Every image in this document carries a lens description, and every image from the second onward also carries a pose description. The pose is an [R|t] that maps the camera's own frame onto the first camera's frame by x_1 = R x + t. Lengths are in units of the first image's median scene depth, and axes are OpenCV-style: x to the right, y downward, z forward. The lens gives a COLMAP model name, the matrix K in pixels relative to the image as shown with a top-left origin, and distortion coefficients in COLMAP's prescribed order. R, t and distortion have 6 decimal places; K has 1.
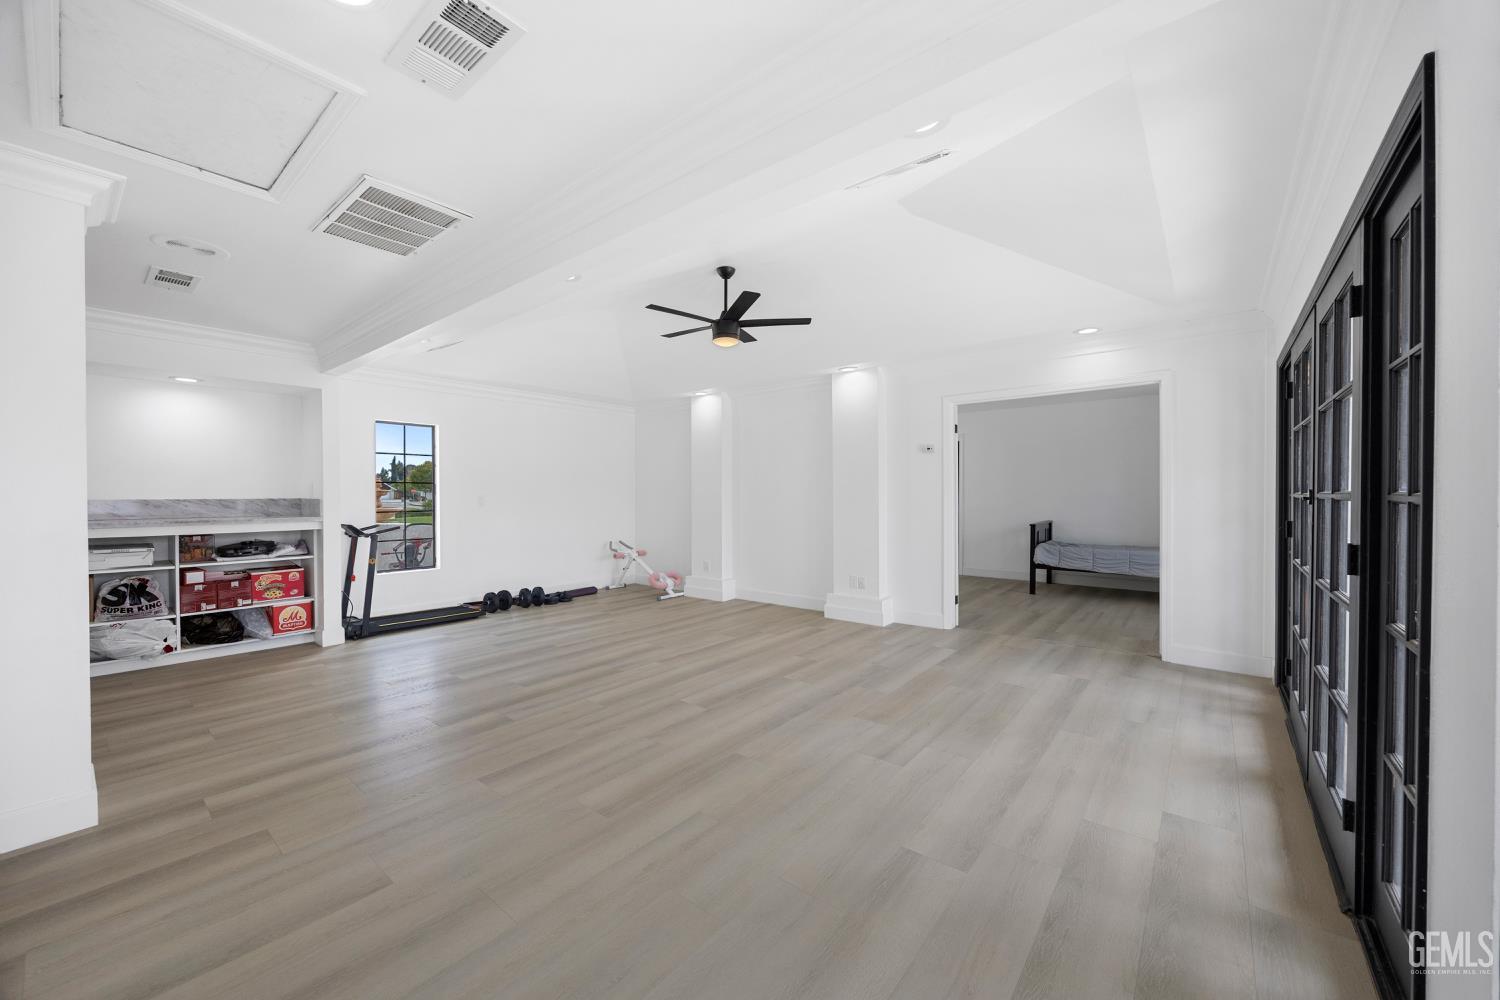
lens RADIAL K [[568.3, 0, 742.7], [0, 568.3, 500.2], [0, 0, 1]] dist [-0.006007, 0.000277]
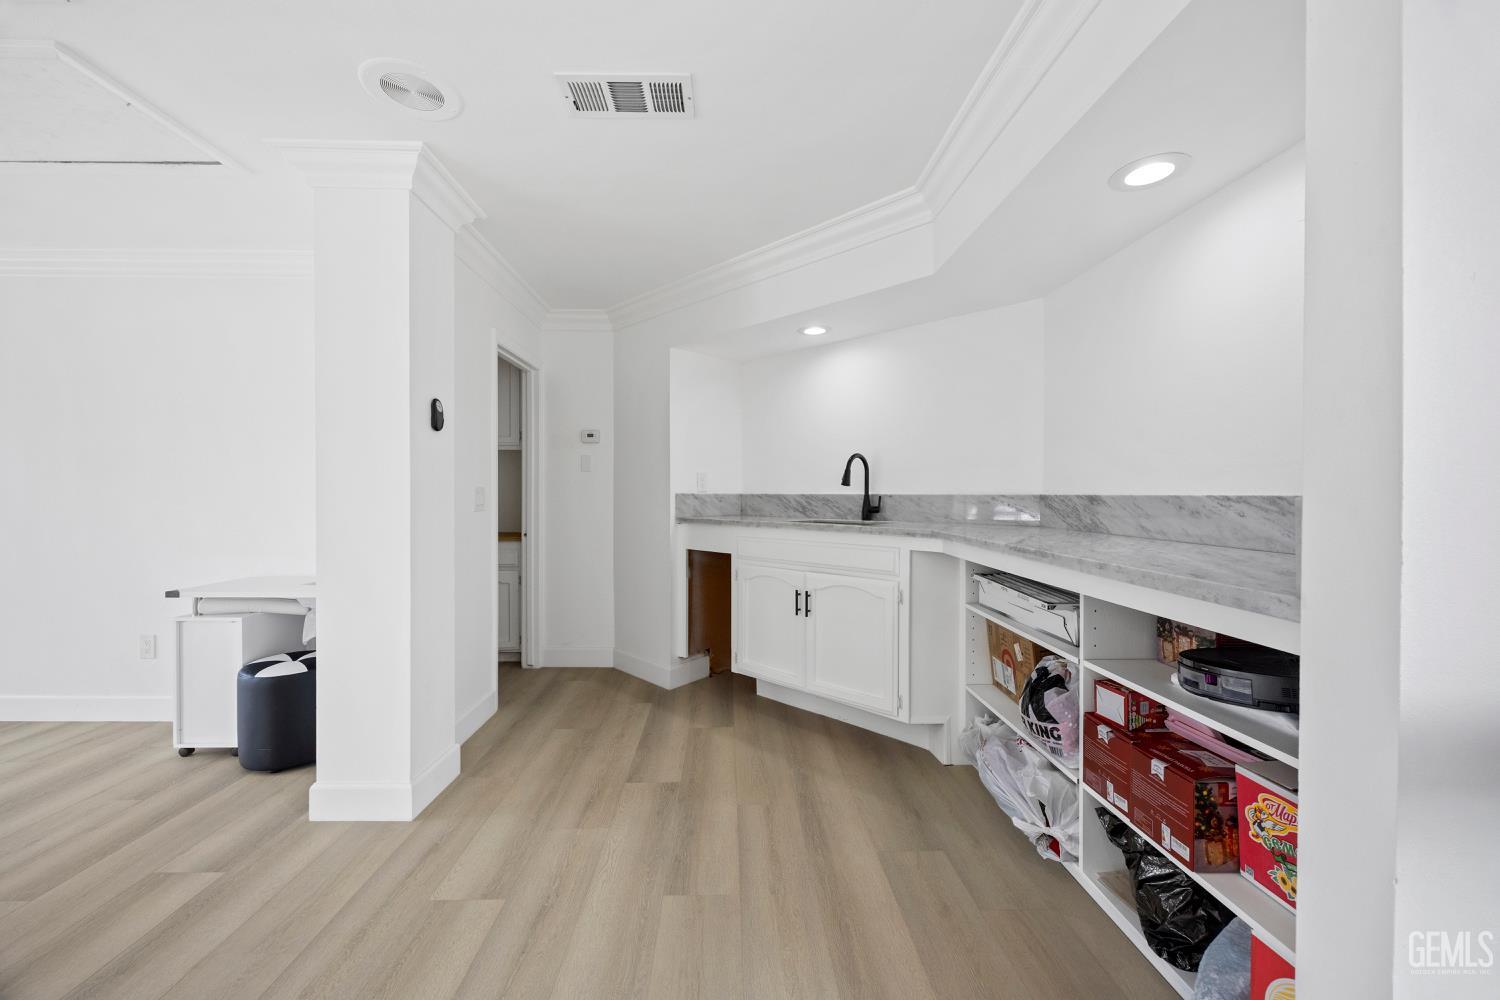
lens RADIAL K [[568.3, 0, 746.8], [0, 568.3, 497.4], [0, 0, 1]] dist [-0.006007, 0.000277]
pose [[-0.755605, 0.005590, -0.655003, -0.569062], [-0.008929, 0.999783, 0.018833, -0.005349], [0.654966, 0.020079, -0.755391, 1.175975]]
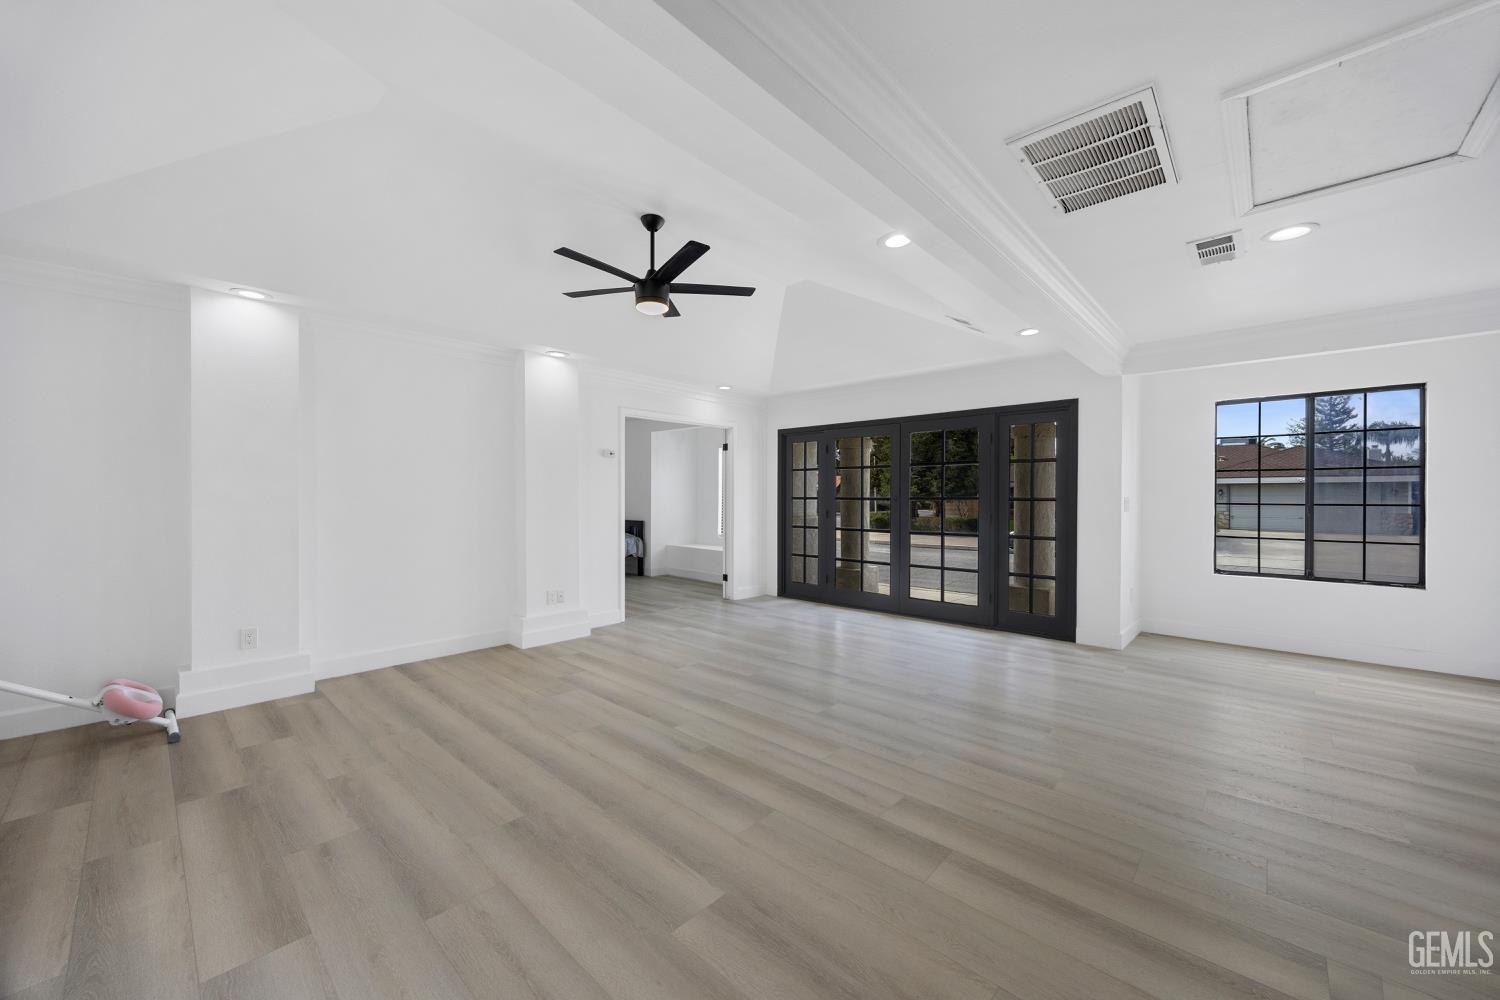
lens RADIAL K [[568.3, 0, 738.1], [0, 568.3, 494.7], [0, 0, 1]] dist [-0.006007, 0.000277]
pose [[0.068380, 0.005198, 0.997646, -0.906634], [0.008922, 0.999943, -0.005822, -0.007559], [-0.997619, 0.009299, 0.068329, 0.902894]]
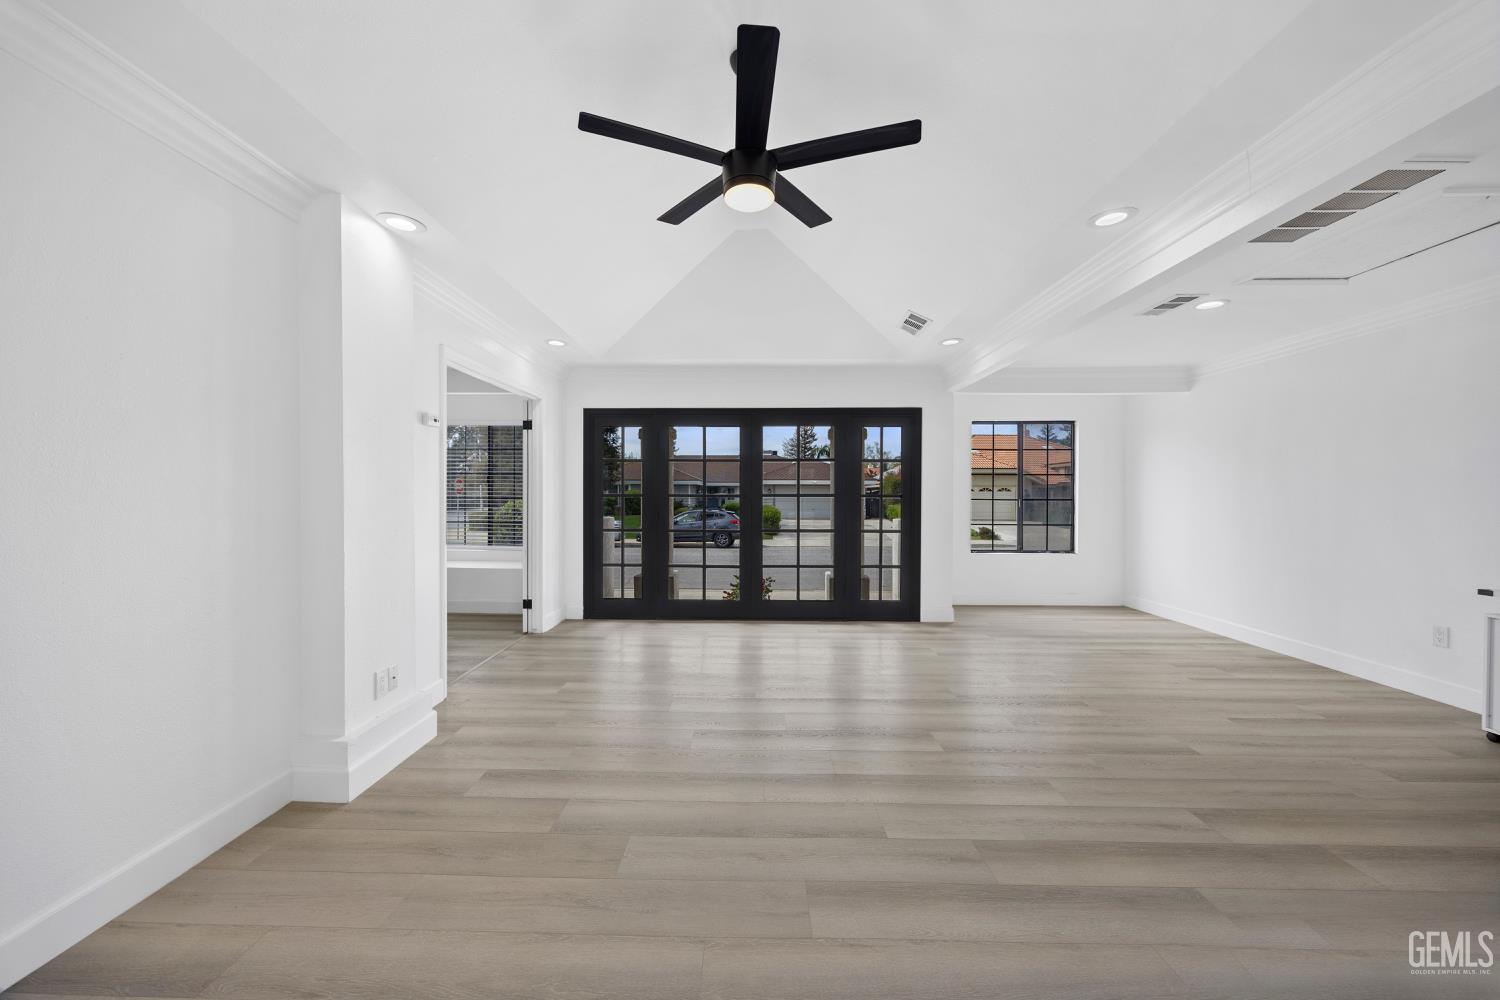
lens RADIAL K [[568.3, 0, 743.6], [0, 568.3, 498.7], [0, 0, 1]] dist [-0.006007, 0.000277]
pose [[-0.618173, -0.005727, 0.786021, -0.474876], [0.006640, 0.999900, 0.012507, -0.012391], [-0.786014, 0.012951, -0.618073, 1.452453]]
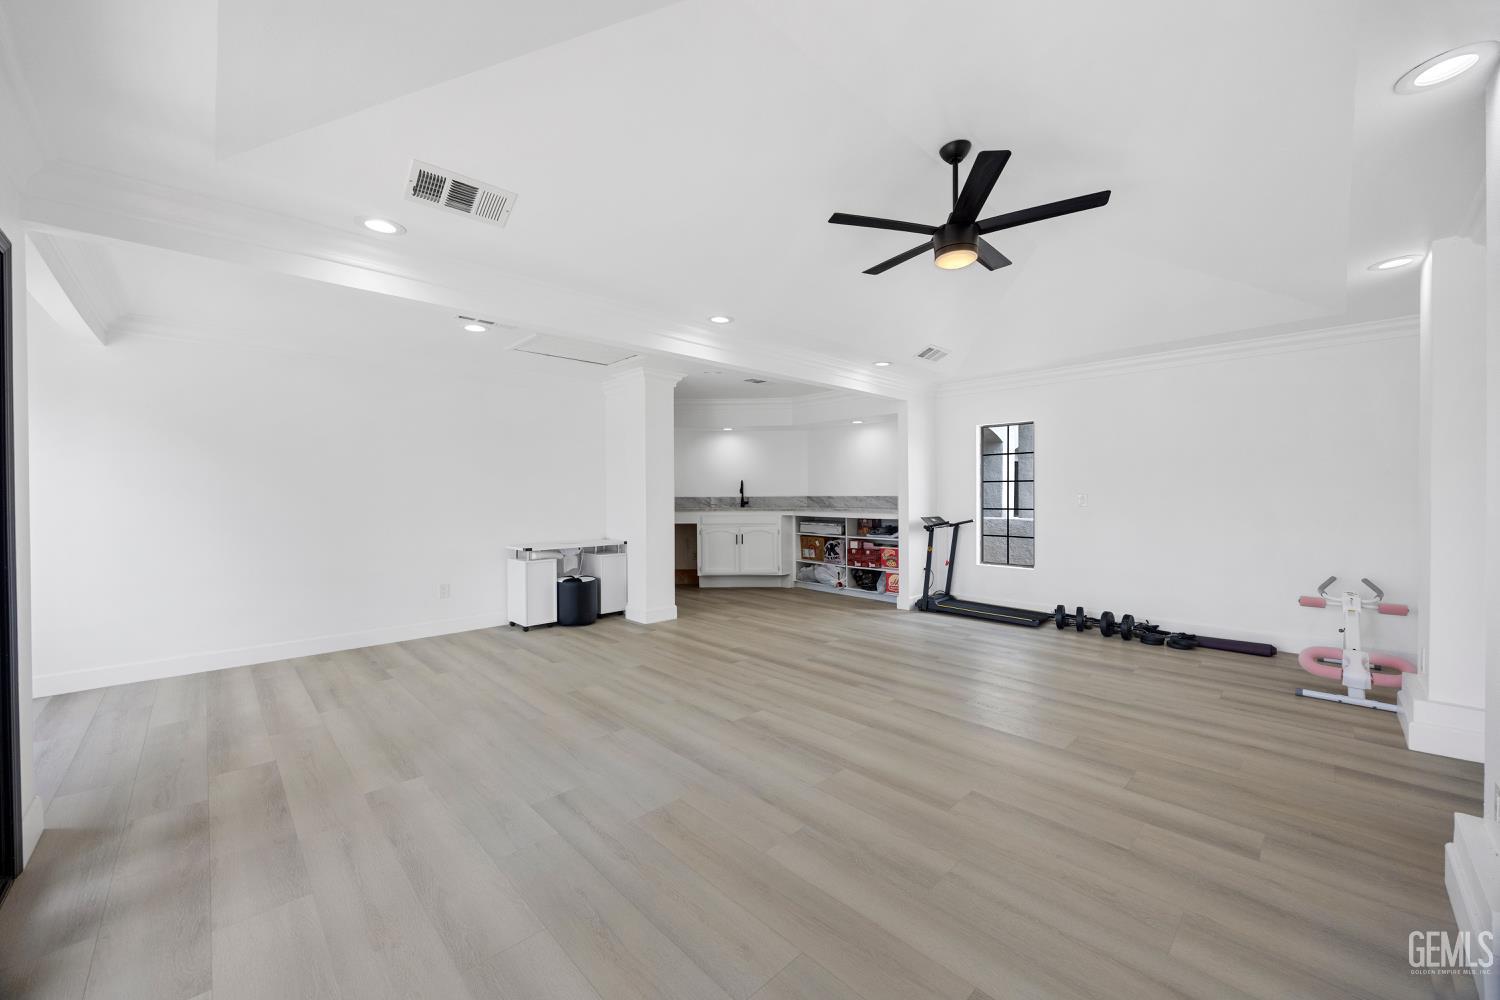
lens RADIAL K [[568.3, 0, 739.3], [0, 568.3, 502.3], [0, 0, 1]] dist [-0.006007, 0.000277]
pose [[-0.122608, 0.017228, -0.992306, 0.709544], [-0.006803, 0.999811, 0.018199, -0.011955], [0.992432, 0.008982, -0.122467, 0.913616]]
